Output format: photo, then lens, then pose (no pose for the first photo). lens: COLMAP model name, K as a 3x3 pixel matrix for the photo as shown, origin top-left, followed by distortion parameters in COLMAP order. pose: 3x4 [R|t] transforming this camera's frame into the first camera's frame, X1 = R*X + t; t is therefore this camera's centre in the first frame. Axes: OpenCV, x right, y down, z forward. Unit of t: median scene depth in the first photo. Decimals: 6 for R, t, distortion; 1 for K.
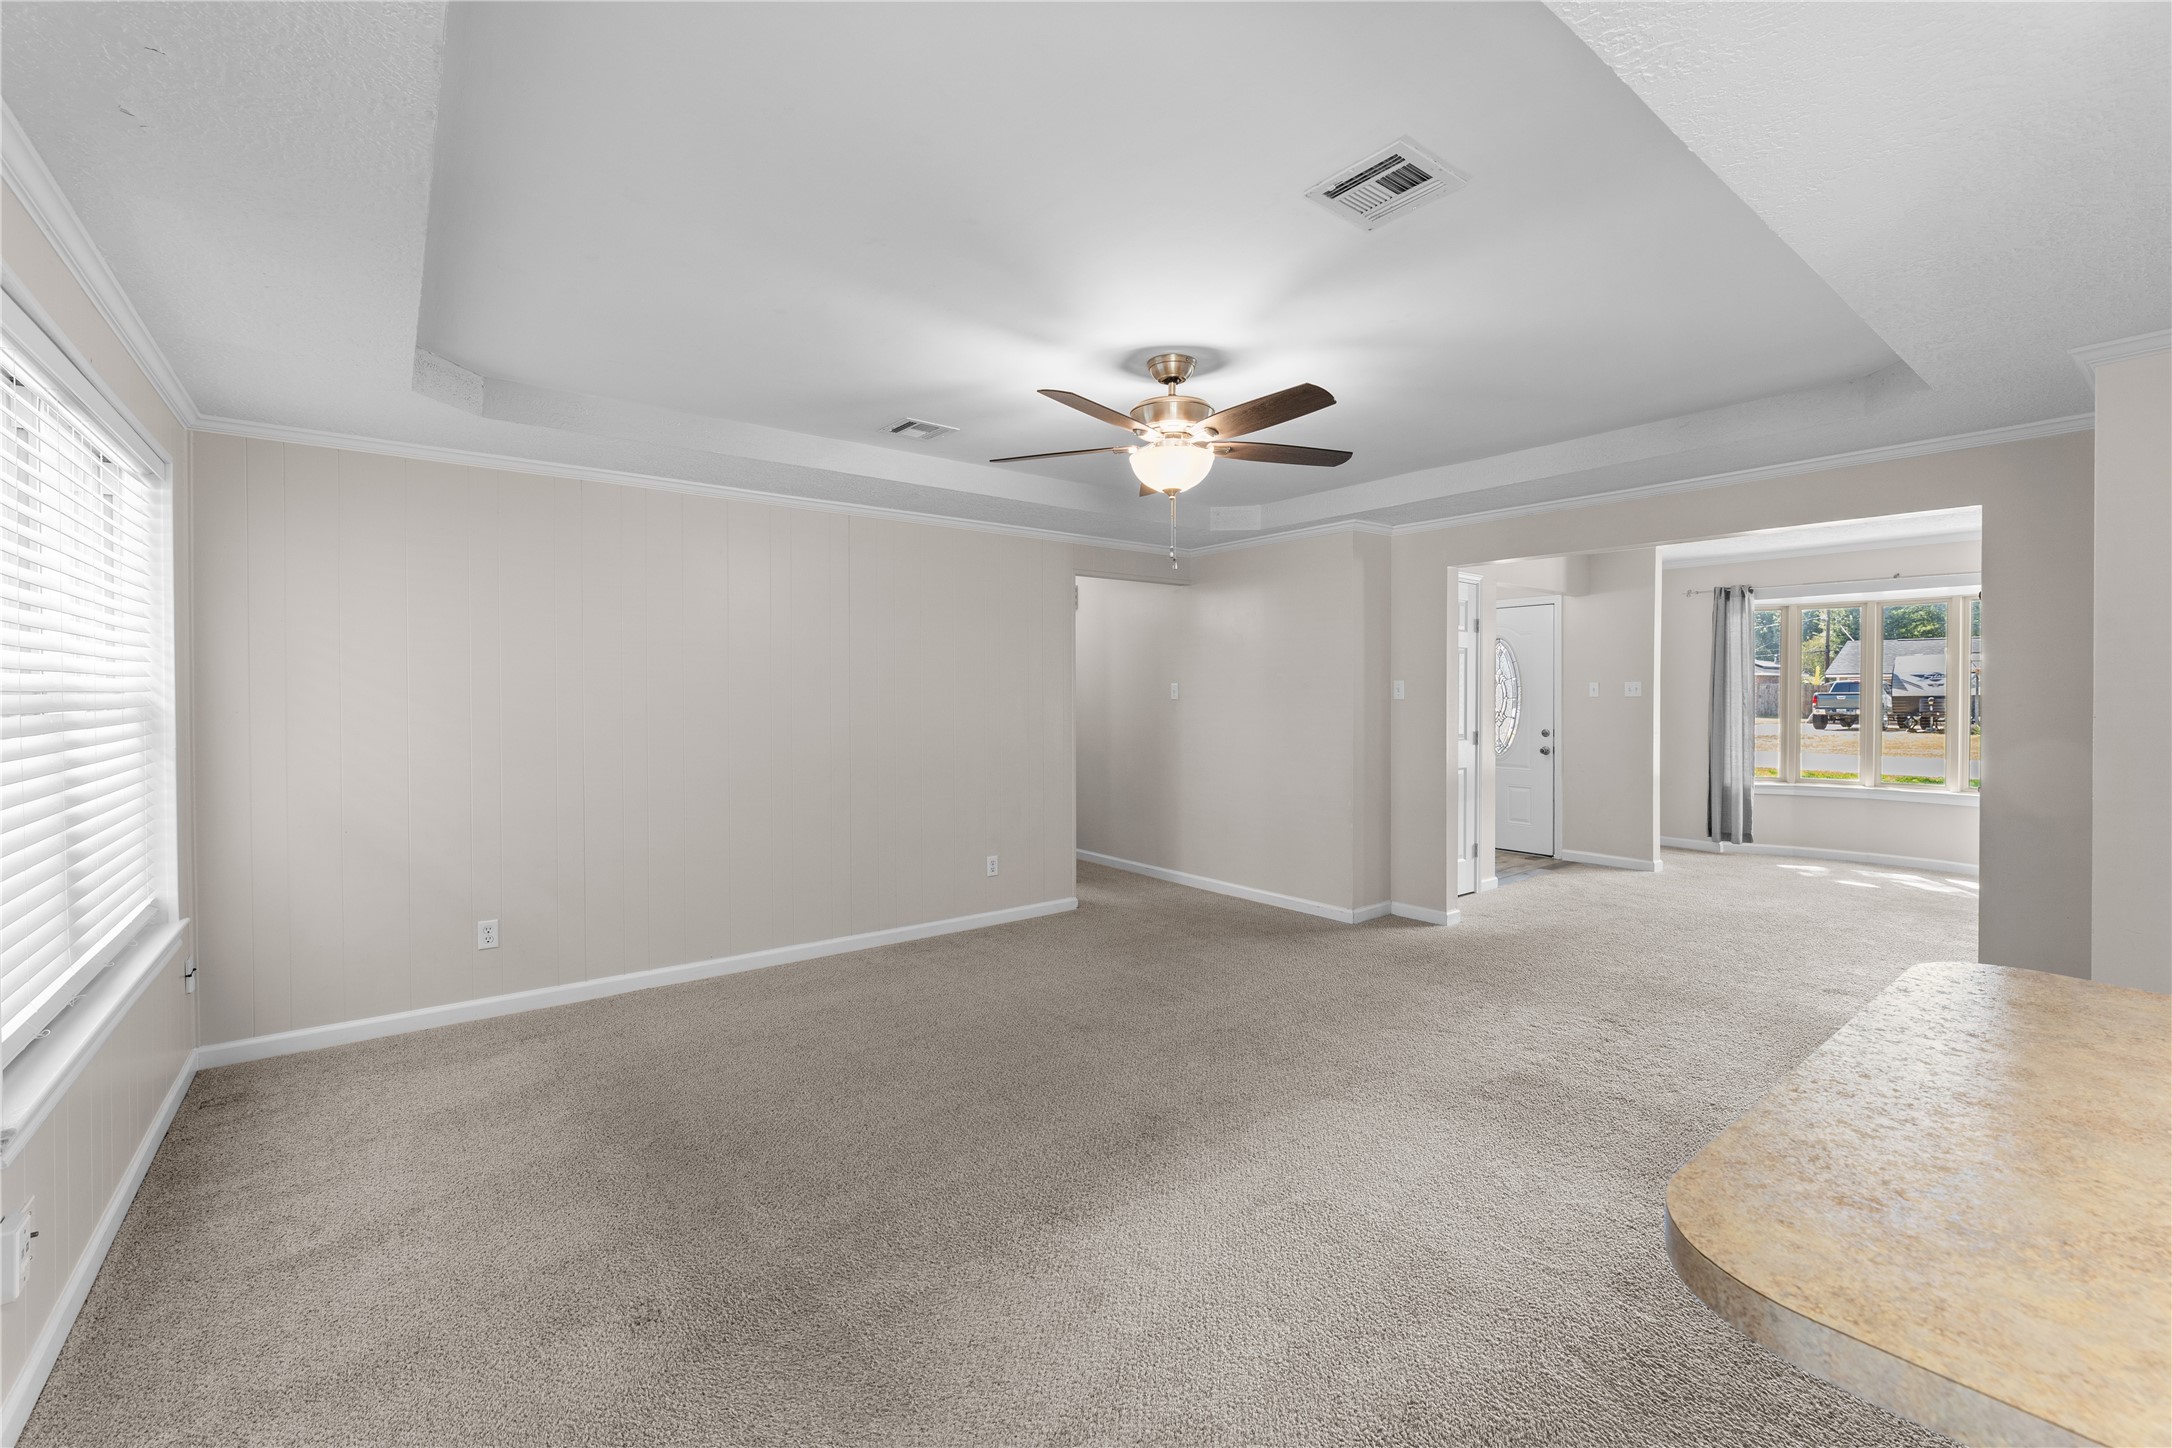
lens RADIAL K [[911.8, 0, 1078.9], [0, 911.8, 716.9], [0, 0, 1]] dist [-0.001135, 0.000580]
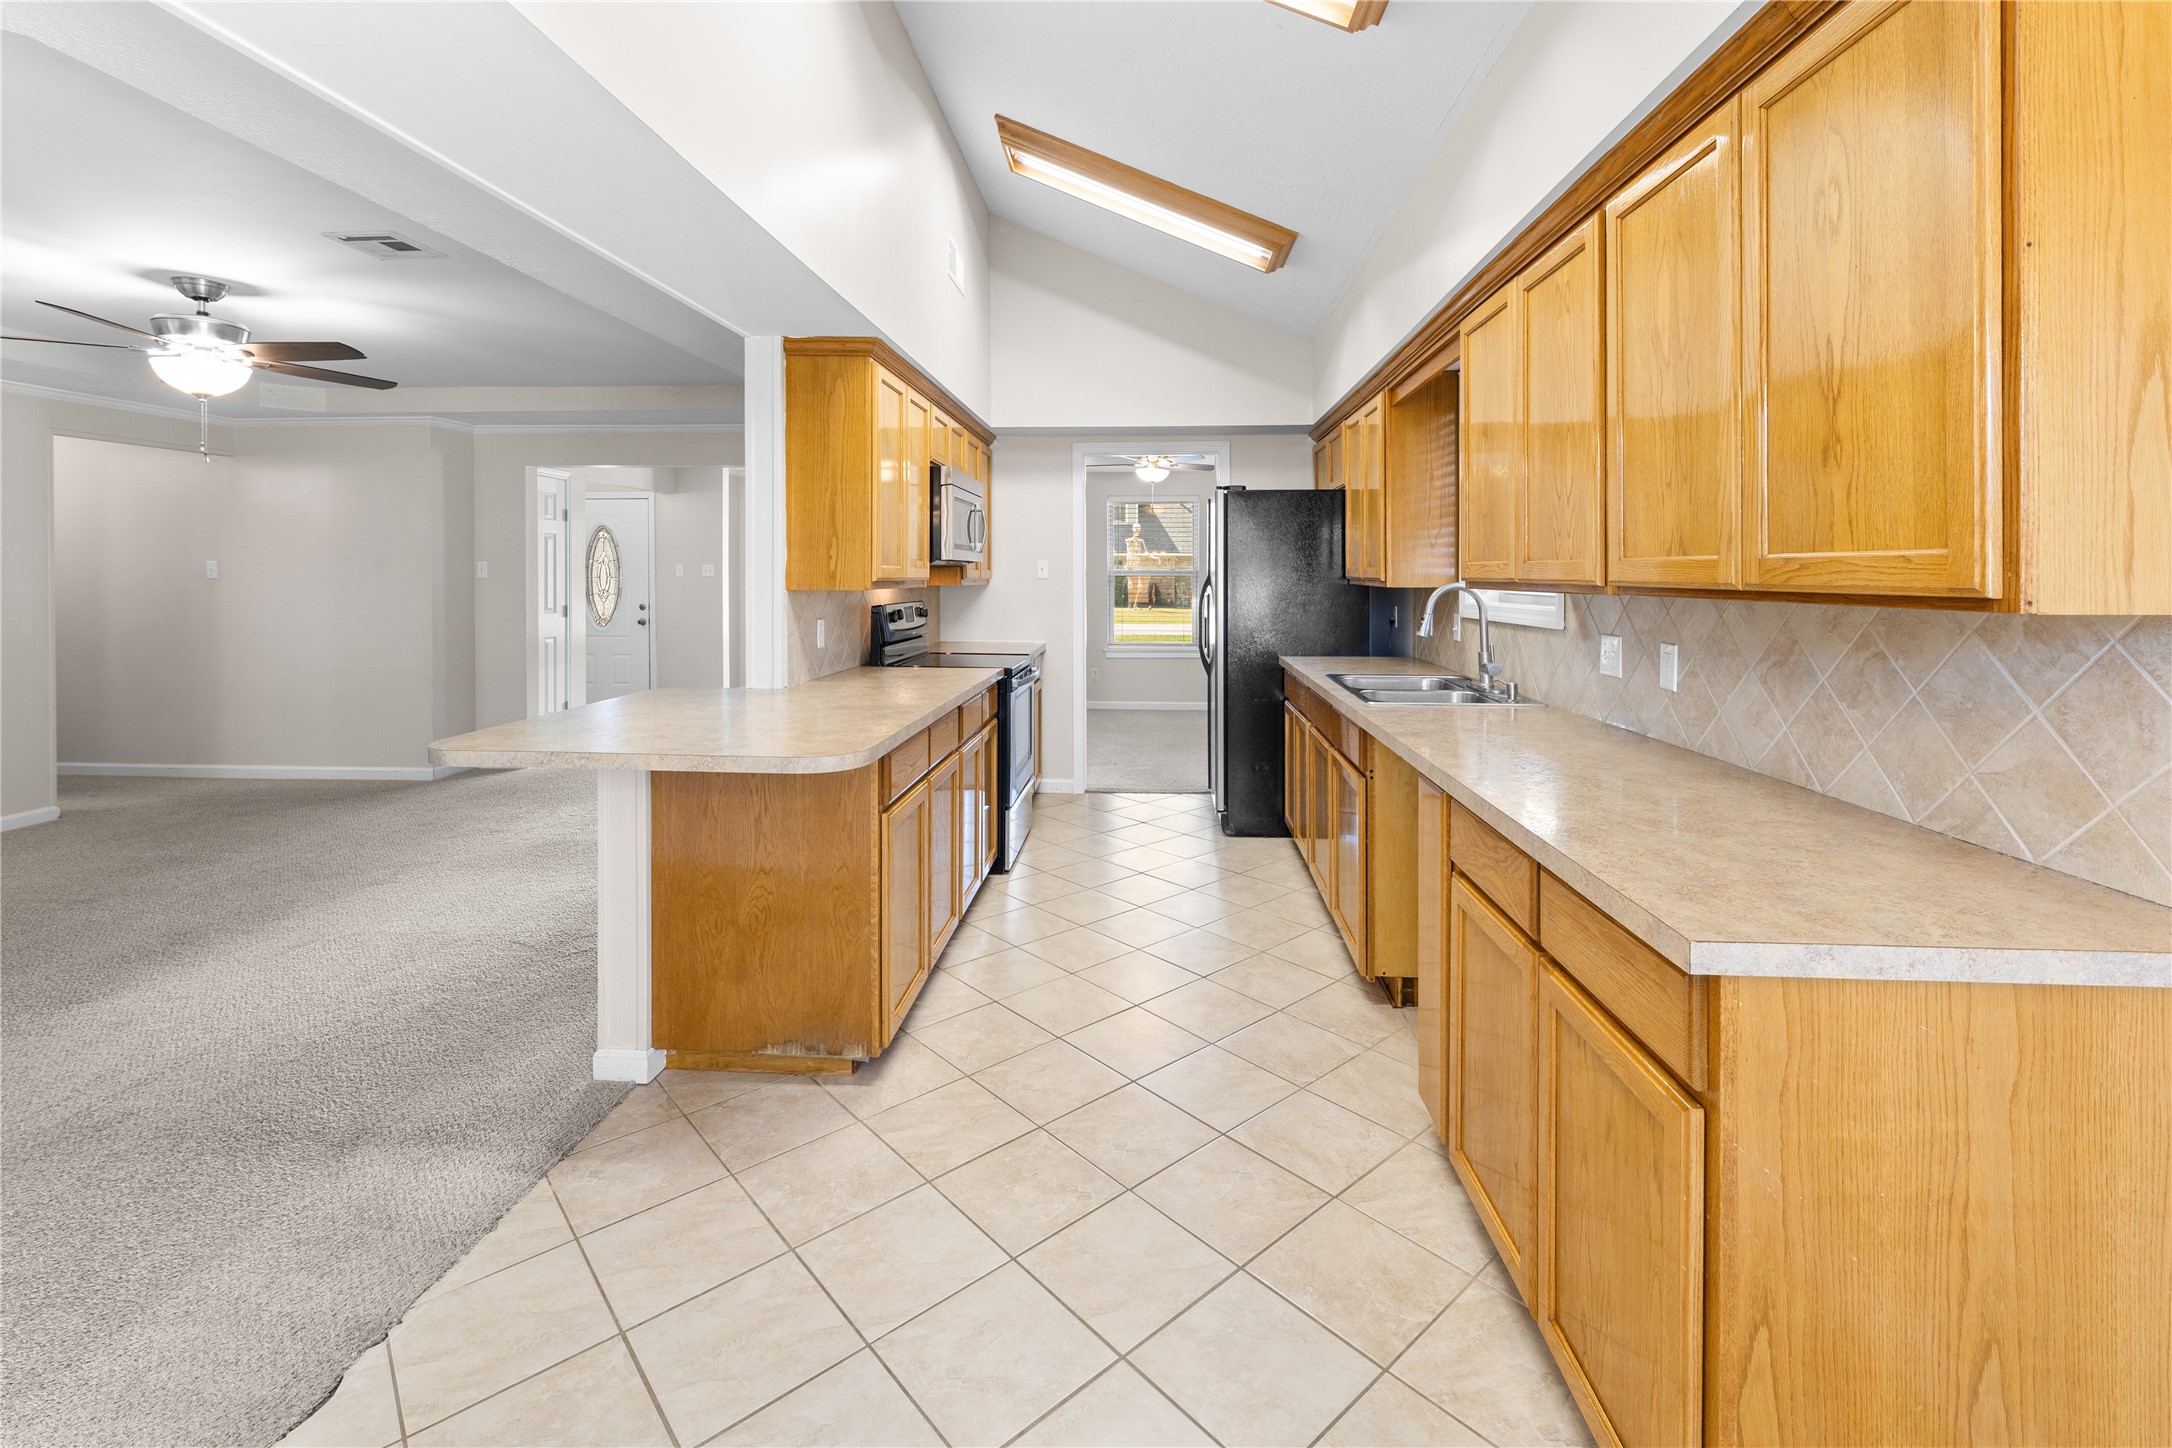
lens RADIAL K [[911.8, 0, 1078.9], [0, 911.8, 583.3], [0, 0, 1]] dist [-0.001135, 0.000580]
pose [[0.652152, -0.004846, 0.758072, -0.023558], [0.016863, 0.999825, -0.008116, 0.008628], [-0.757900, 0.018076, 0.652120, -0.286215]]
